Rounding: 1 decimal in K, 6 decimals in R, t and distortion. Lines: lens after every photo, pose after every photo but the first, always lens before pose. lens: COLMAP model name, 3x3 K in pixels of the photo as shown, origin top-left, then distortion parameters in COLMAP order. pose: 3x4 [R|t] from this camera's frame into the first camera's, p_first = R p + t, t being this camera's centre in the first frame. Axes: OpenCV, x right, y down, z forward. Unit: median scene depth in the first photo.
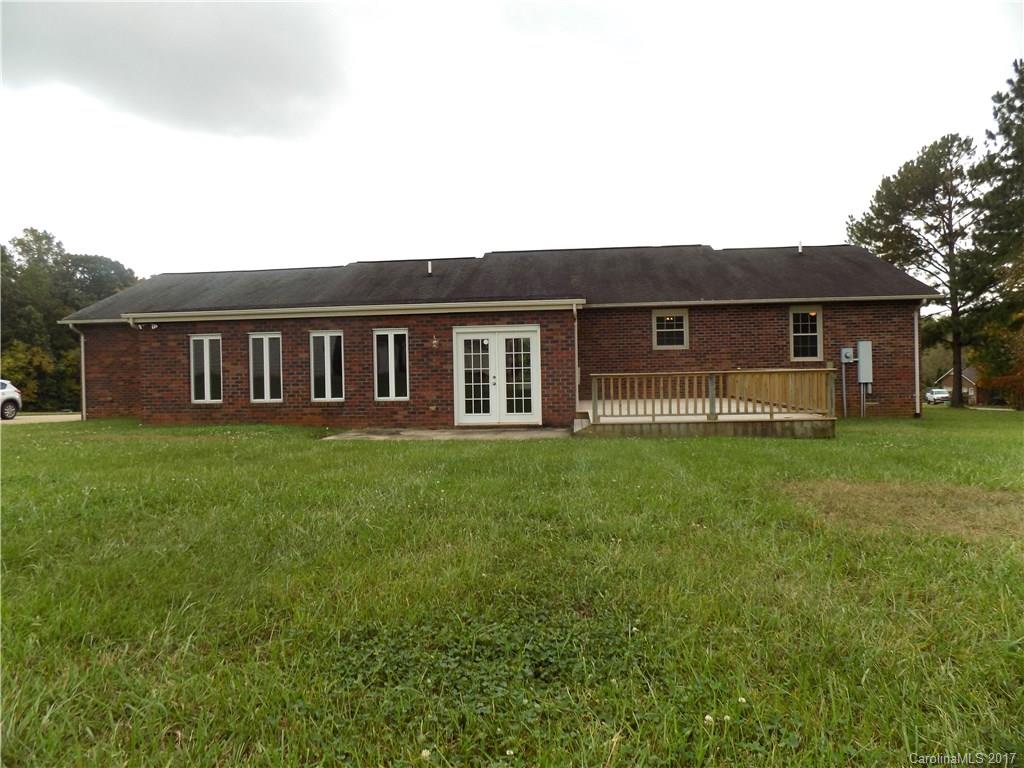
lens RADIAL K [[691.3, 0, 512.0], [0, 691.3, 384.0], [0, 0, 1]] dist [-0.088639, 0.084465]
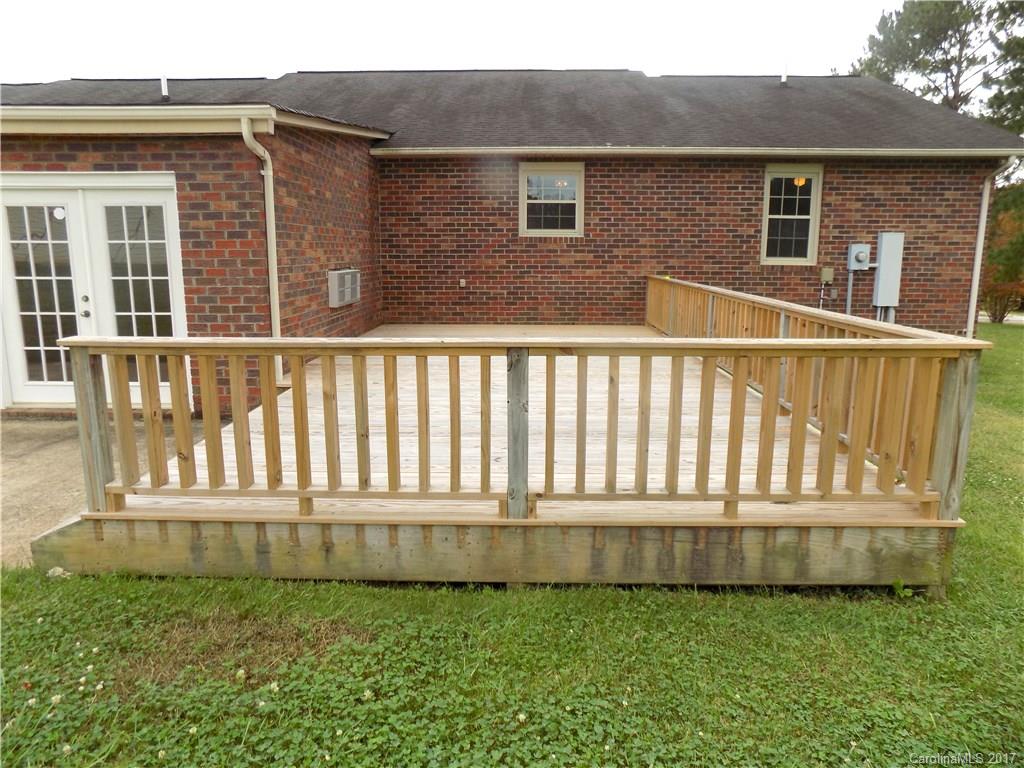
lens RADIAL K [[691.3, 0, 512.0], [0, 691.3, 384.0], [0, 0, 1]] dist [-0.088639, 0.084465]
pose [[0.997063, 0.009215, 0.076031, 0.162932], [-0.022074, 0.985184, 0.170073, -0.027796], [-0.073338, -0.171252, 0.982494, 0.448336]]
